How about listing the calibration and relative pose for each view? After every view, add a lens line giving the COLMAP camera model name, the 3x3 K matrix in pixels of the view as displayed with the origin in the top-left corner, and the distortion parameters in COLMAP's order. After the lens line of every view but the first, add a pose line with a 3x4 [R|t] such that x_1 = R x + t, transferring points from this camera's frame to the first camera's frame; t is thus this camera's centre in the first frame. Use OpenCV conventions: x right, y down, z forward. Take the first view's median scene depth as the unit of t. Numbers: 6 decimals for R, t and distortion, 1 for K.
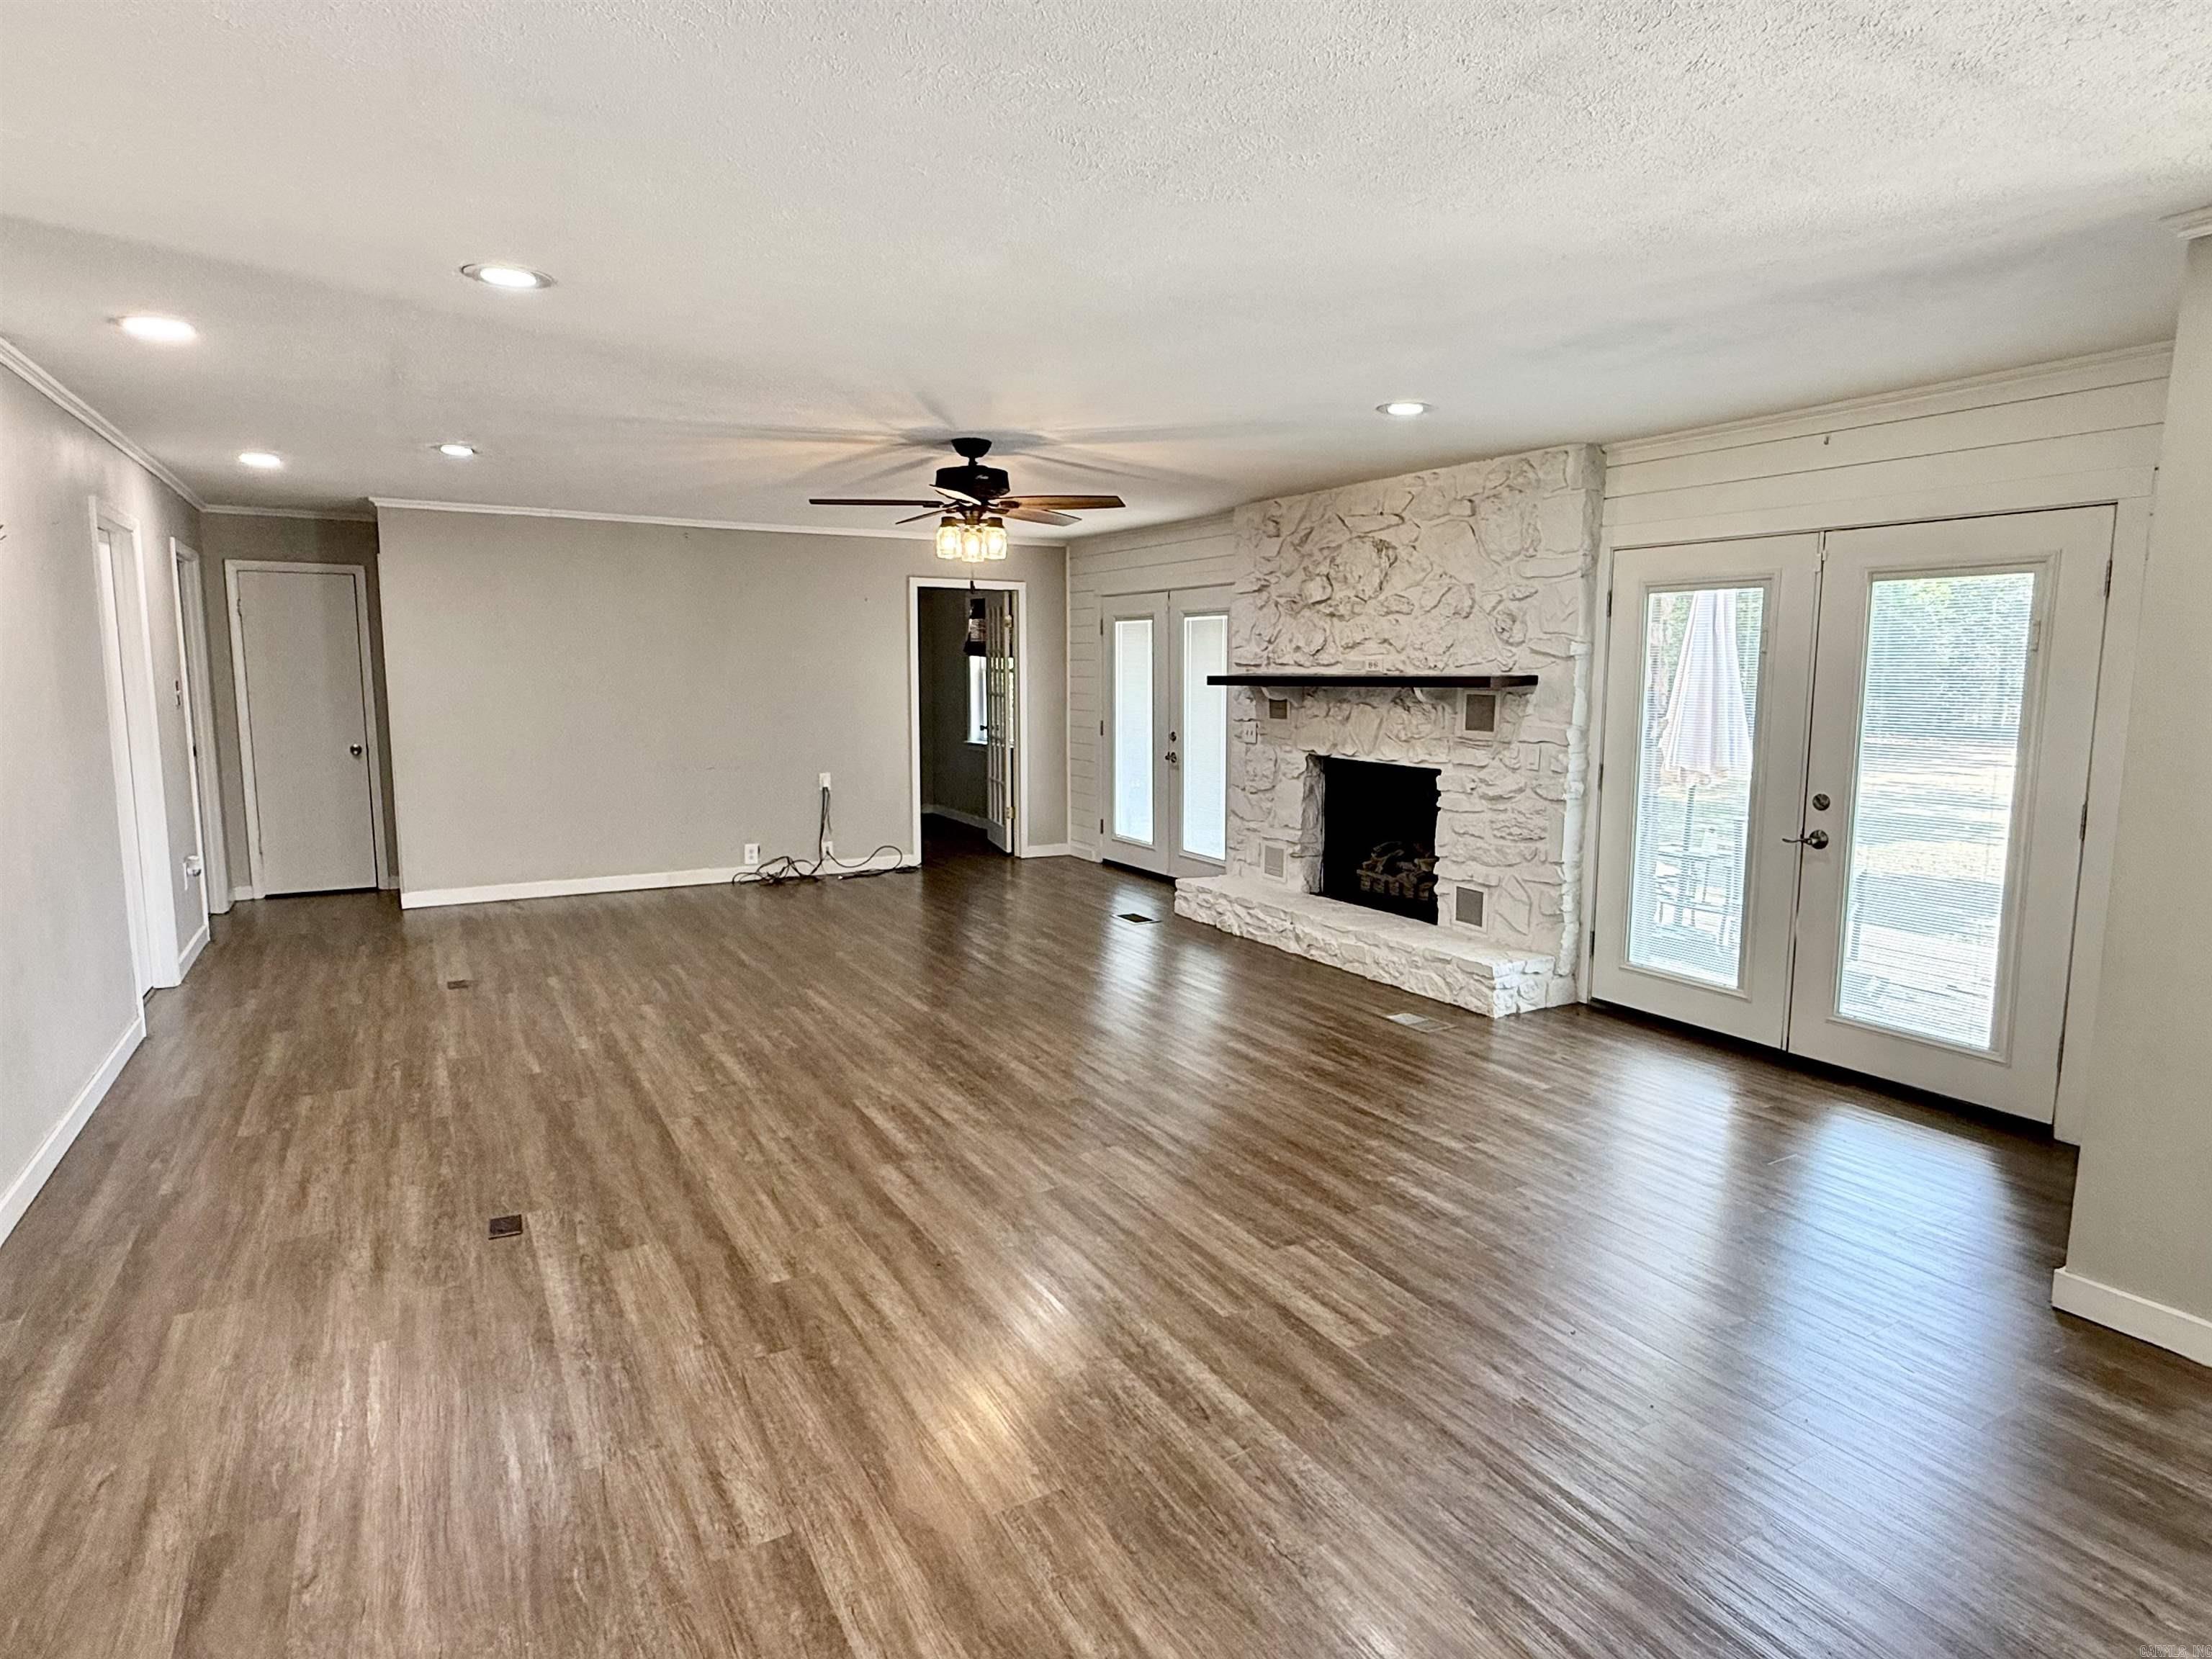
lens RADIAL K [[1226.7, 0, 1110.7], [0, 1226.7, 821.4], [0, 0, 1]] dist [0.001002, 0.001266]
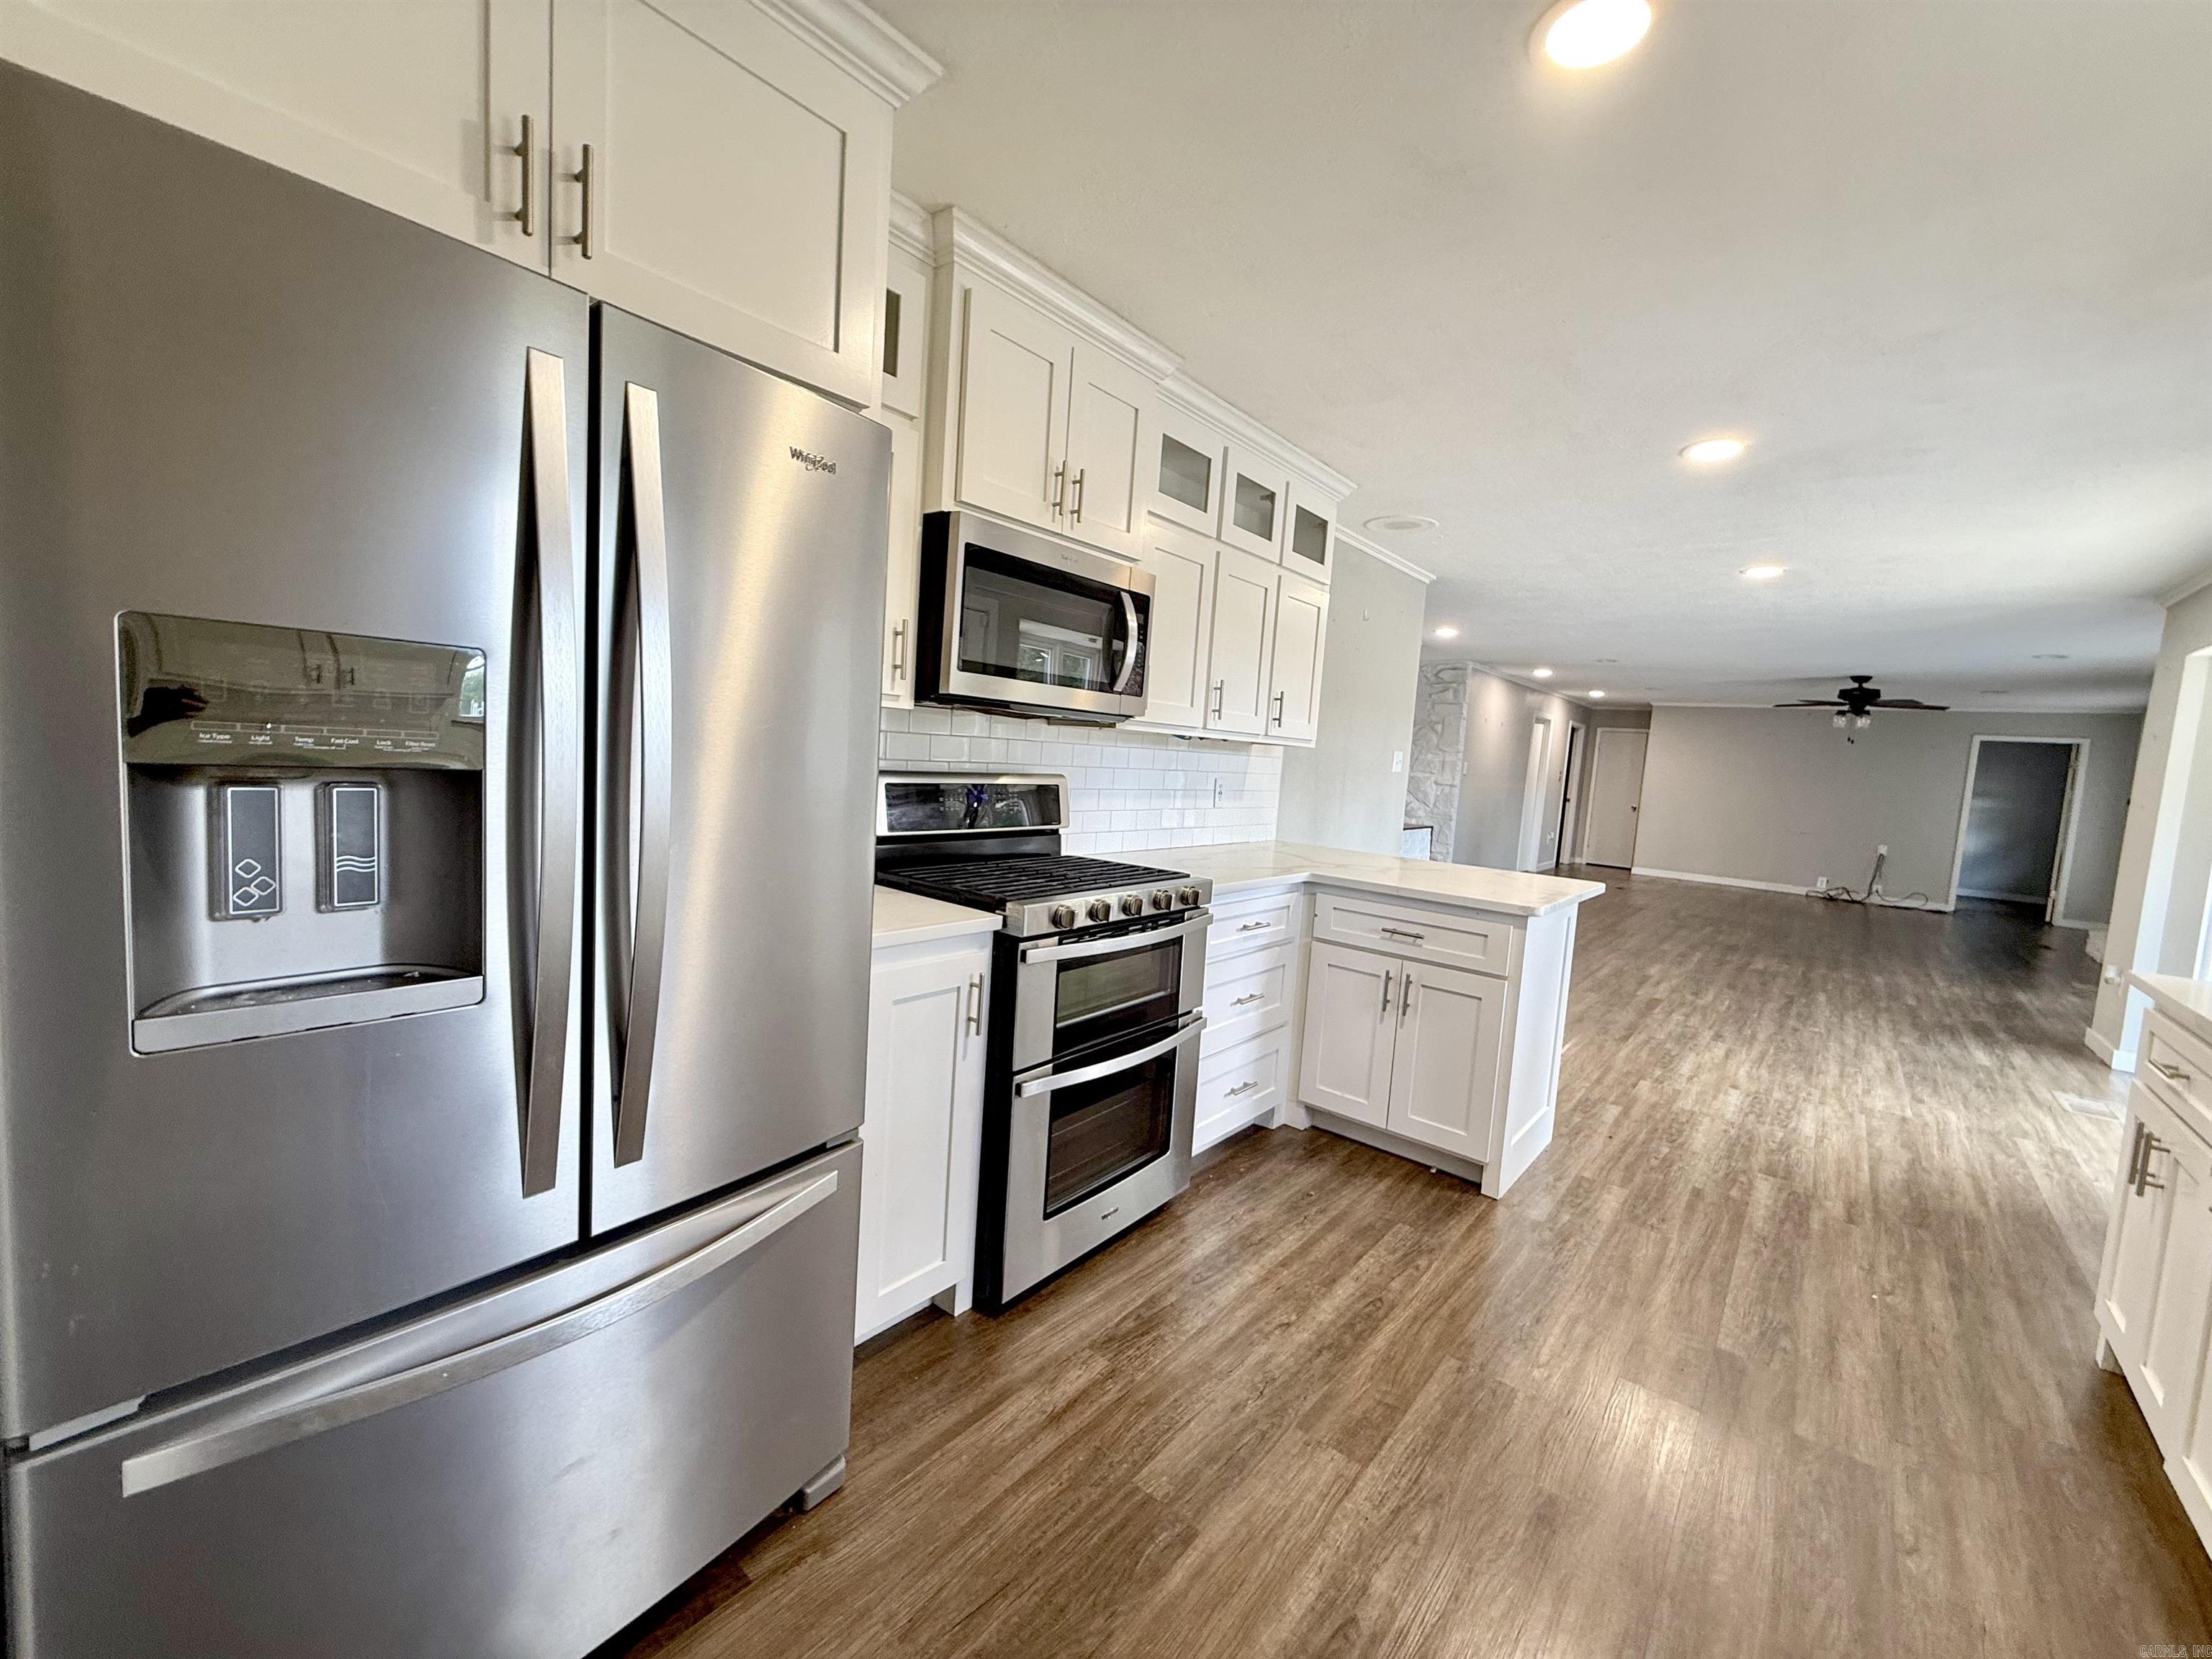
lens RADIAL K [[891.0, 0, 1102.3], [0, 891.0, 823.5], [0, 0, 1]] dist [0.004723, 0.000098]
pose [[0.349007, 0.105068, -0.931212, 0.820795], [-0.184596, 0.981933, 0.041607, 0.120039], [0.918759, 0.157377, 0.362097, -0.705069]]
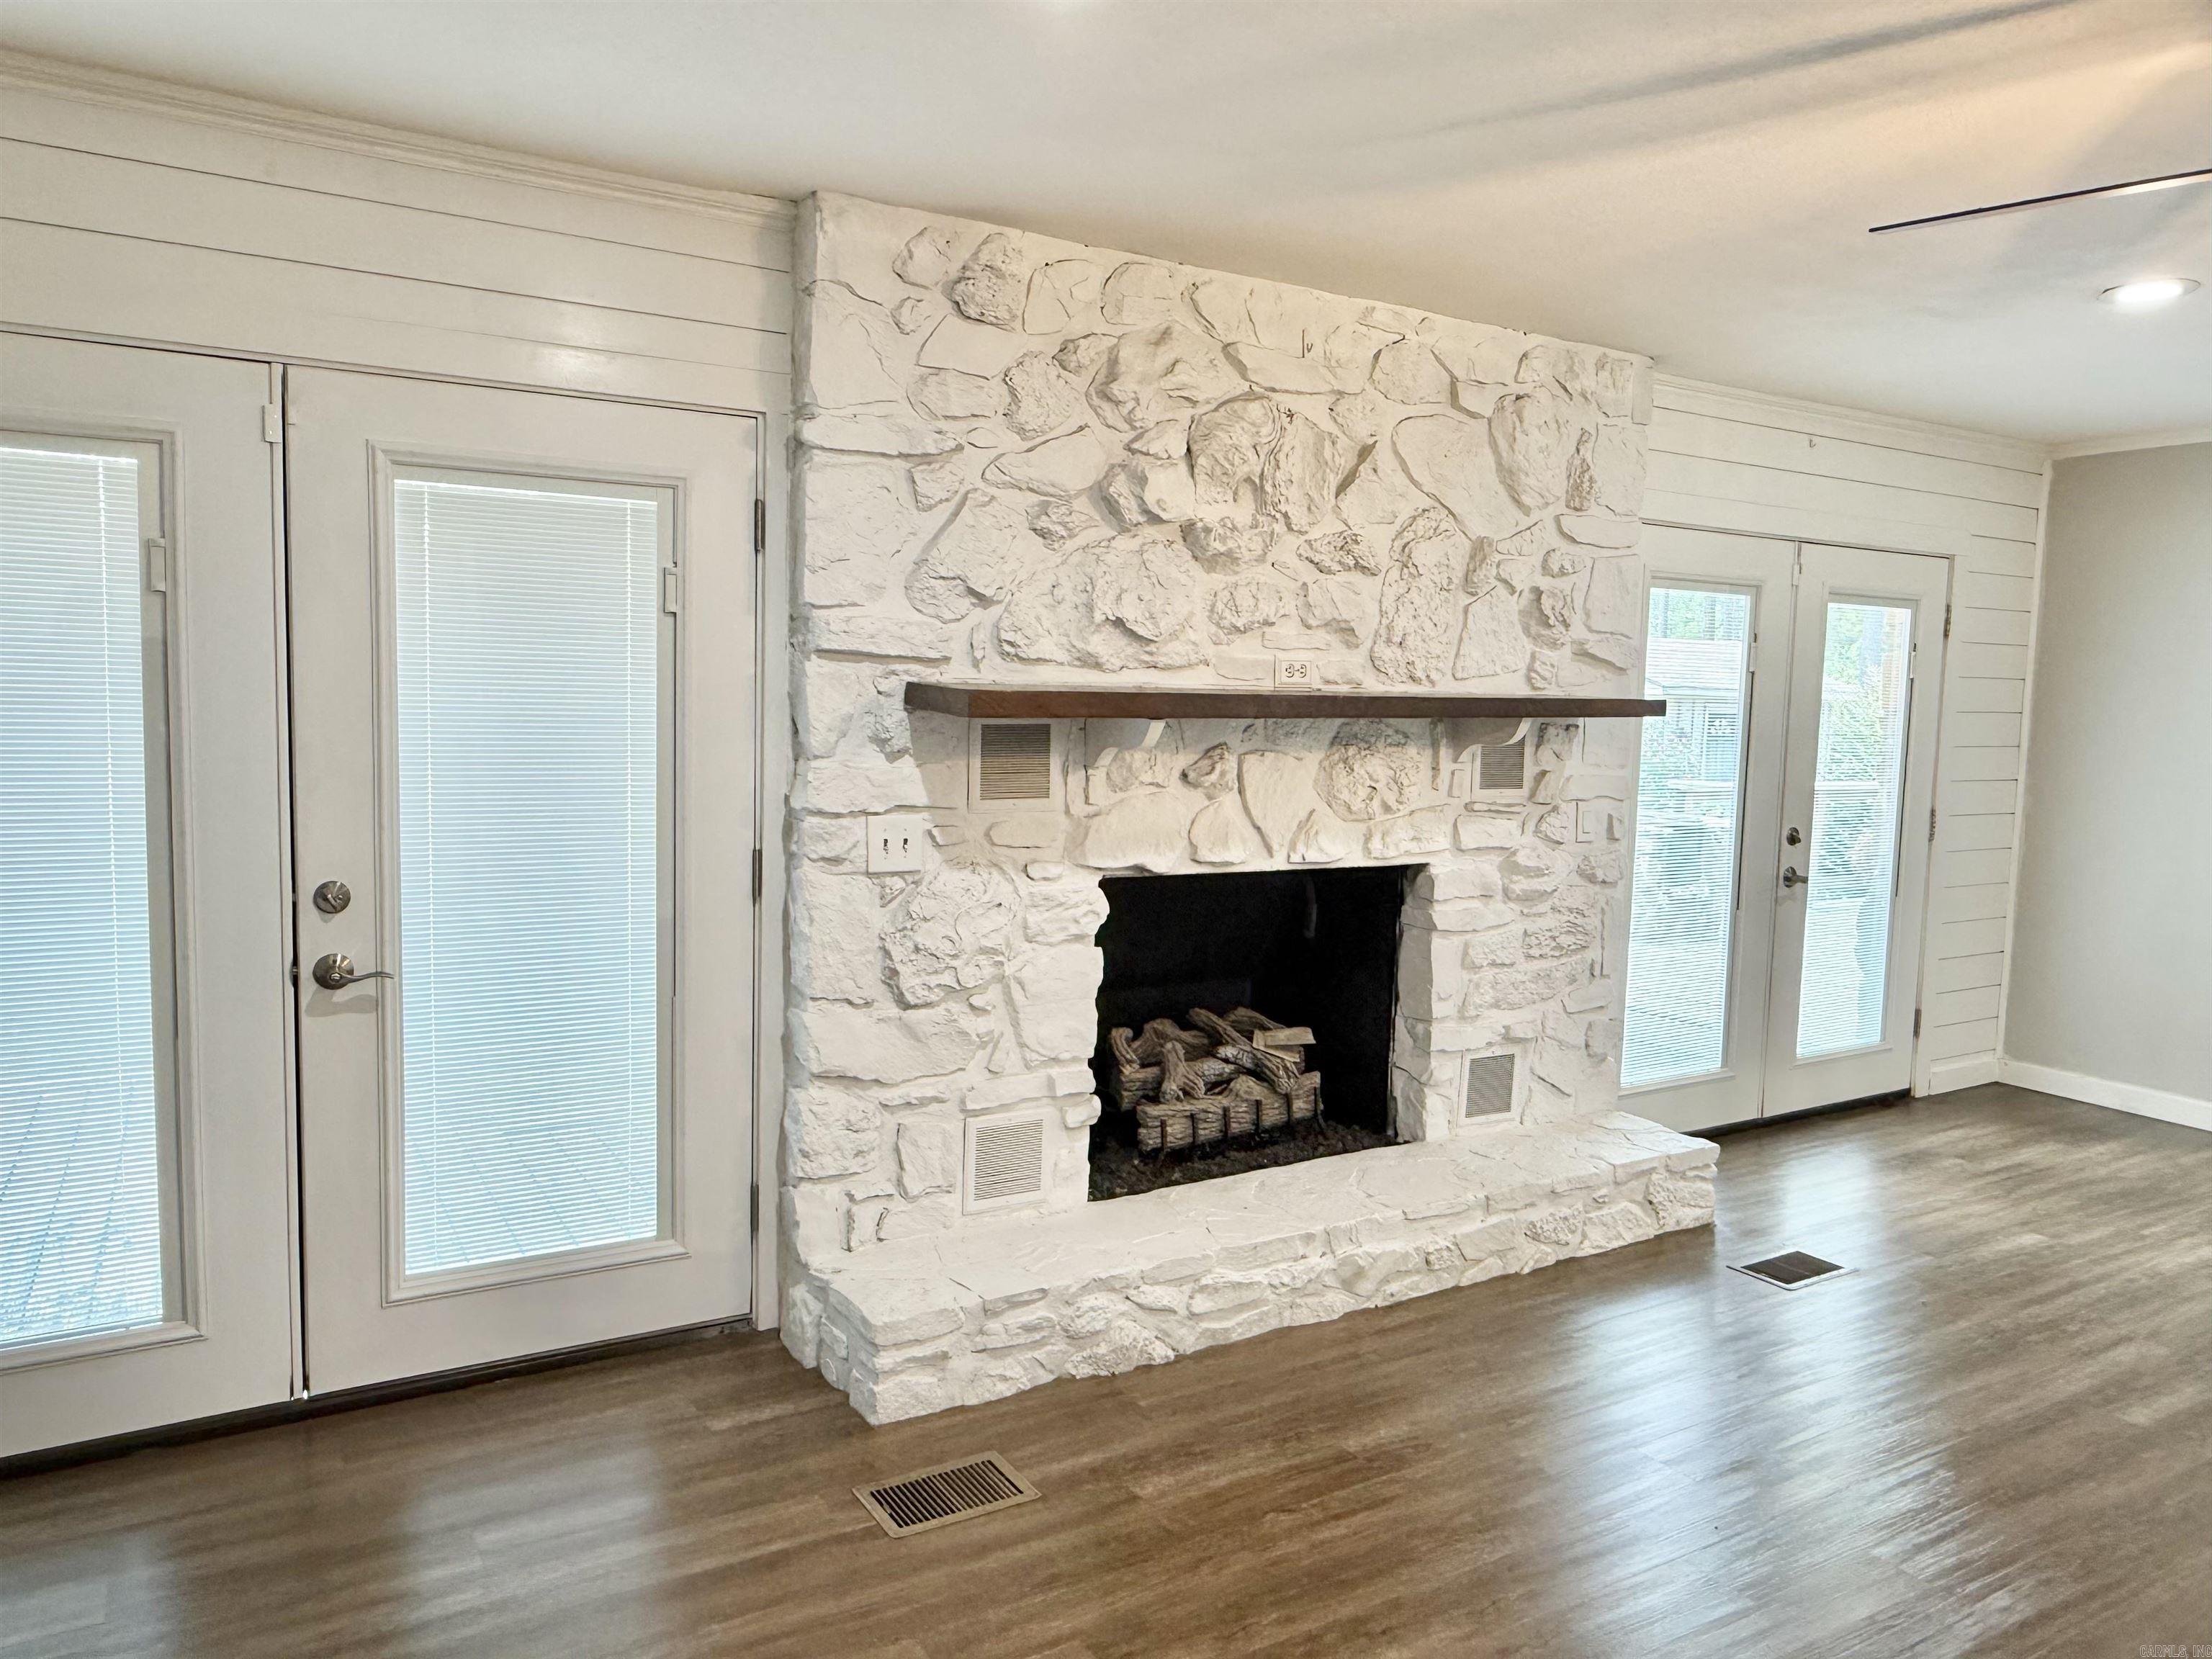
lens RADIAL K [[1543.2, 0, 1113.9], [0, 1543.2, 820.9], [0, 0, 1]] dist [0.000455, 0.002300]
pose [[-0.031452, -0.092386, 0.995226, -0.425914], [0.099679, 0.990465, 0.095094, -0.144330], [-0.994522, 0.102194, -0.021943, 1.175732]]
